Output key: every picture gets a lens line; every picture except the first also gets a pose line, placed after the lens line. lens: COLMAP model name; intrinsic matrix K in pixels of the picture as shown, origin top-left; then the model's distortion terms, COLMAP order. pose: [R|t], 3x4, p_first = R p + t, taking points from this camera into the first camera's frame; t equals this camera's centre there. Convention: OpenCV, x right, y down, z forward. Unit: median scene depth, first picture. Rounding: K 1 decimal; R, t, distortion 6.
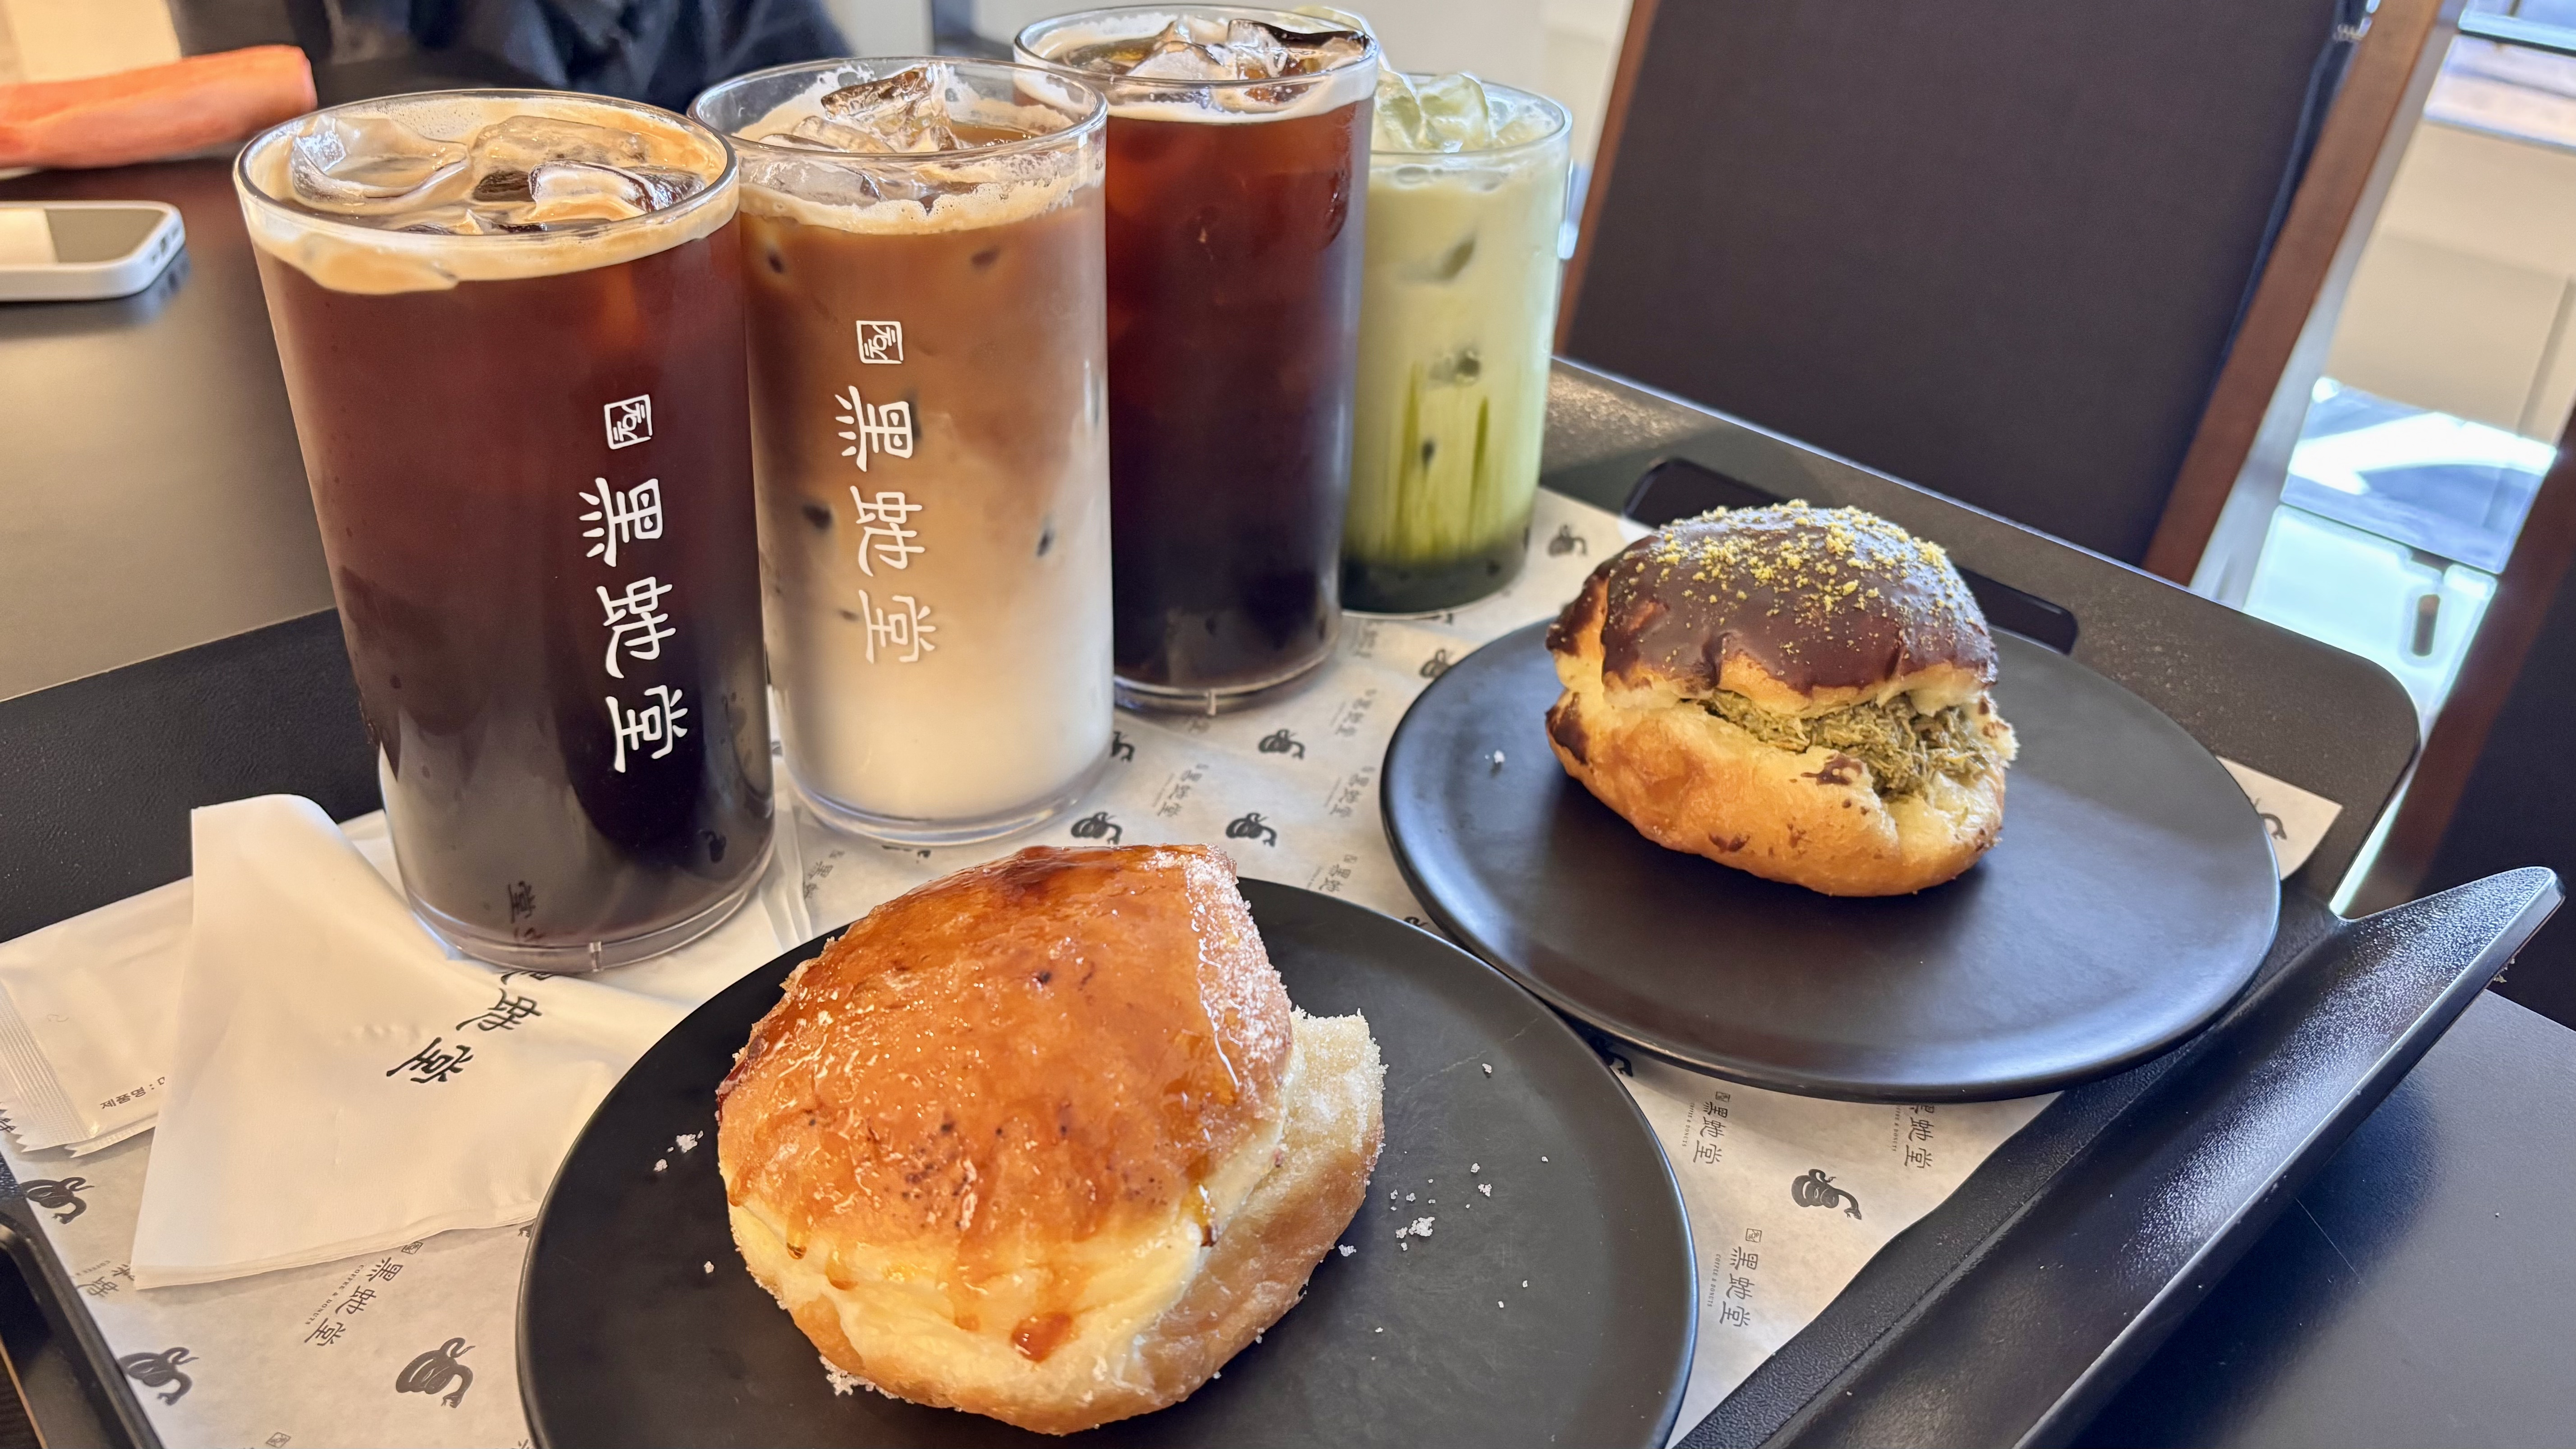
lens RADIAL K [[1955.8, 0, 1288.0], [0, 1955.8, 724.5], [0, 0, 1]] dist [0.046818, -0.002884]
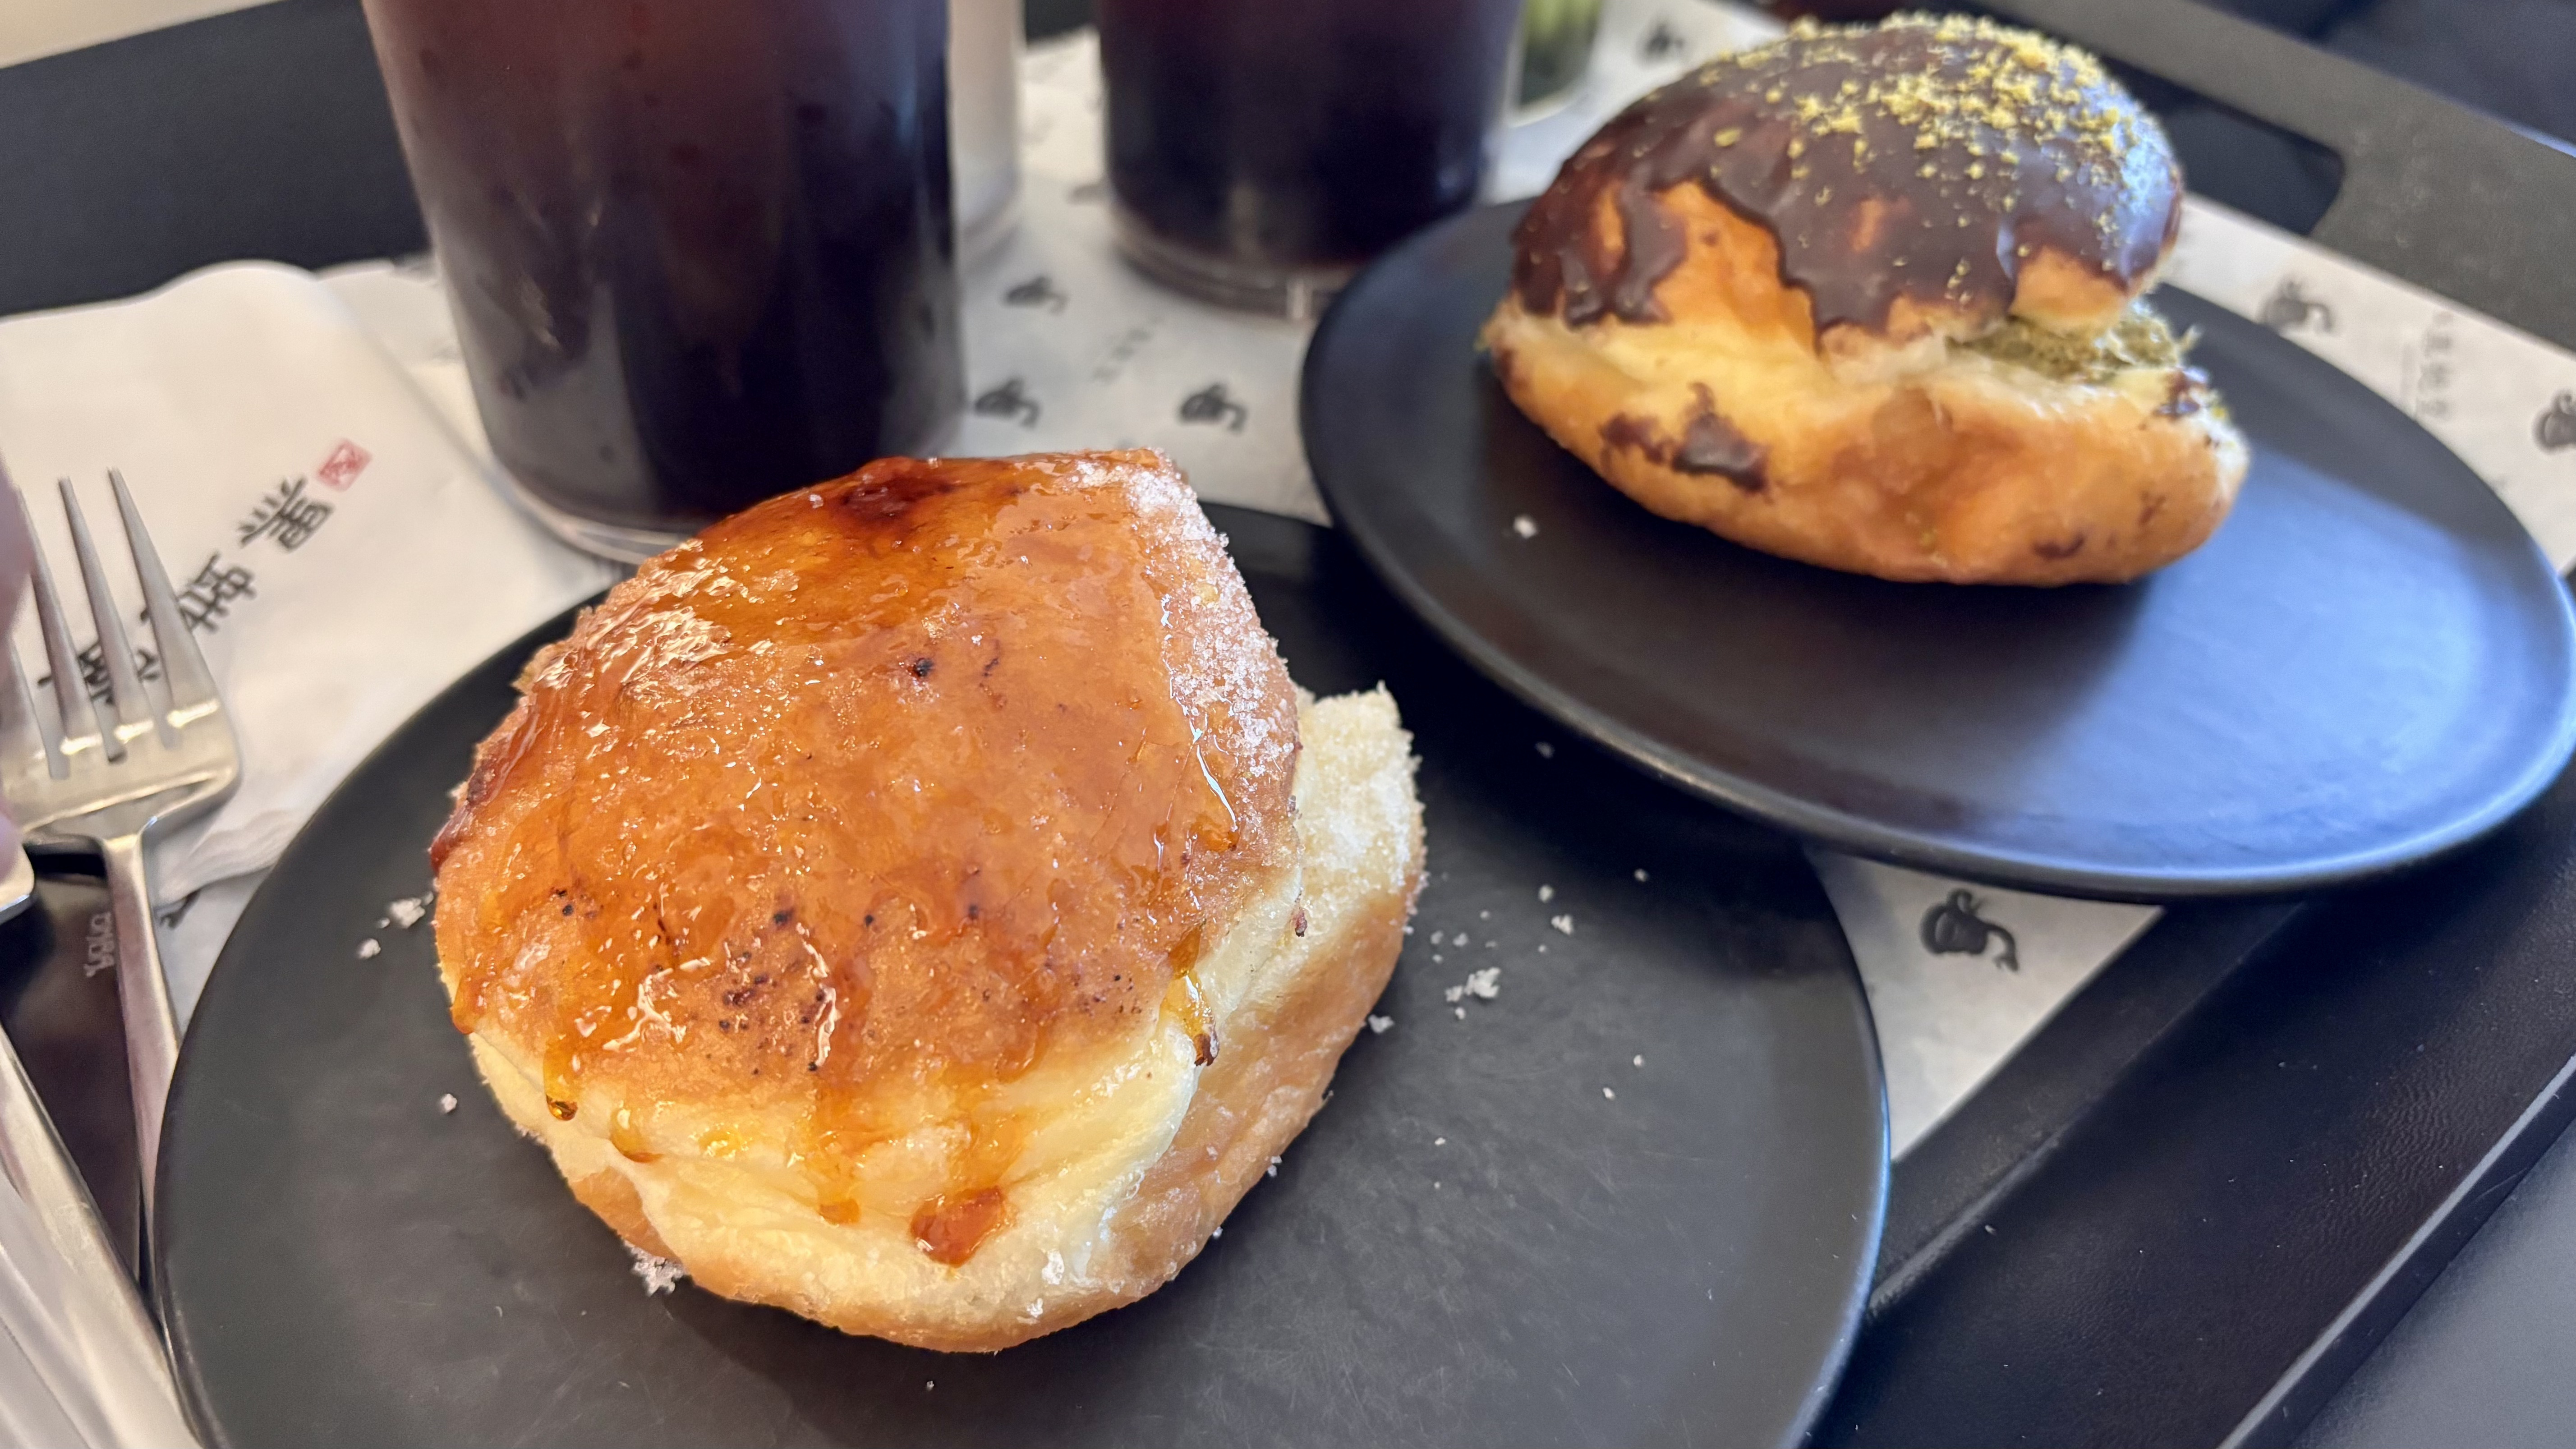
lens RADIAL K [[1955.8, 0, 1288.0], [0, 1955.8, 724.5], [0, 0, 1]] dist [0.046818, -0.002884]
pose [[0.996539, -0.043198, 0.071026, -0.054474], [0.028067, 0.979052, 0.201668, 0.023031], [-0.078250, -0.198977, 0.976875, 0.381348]]
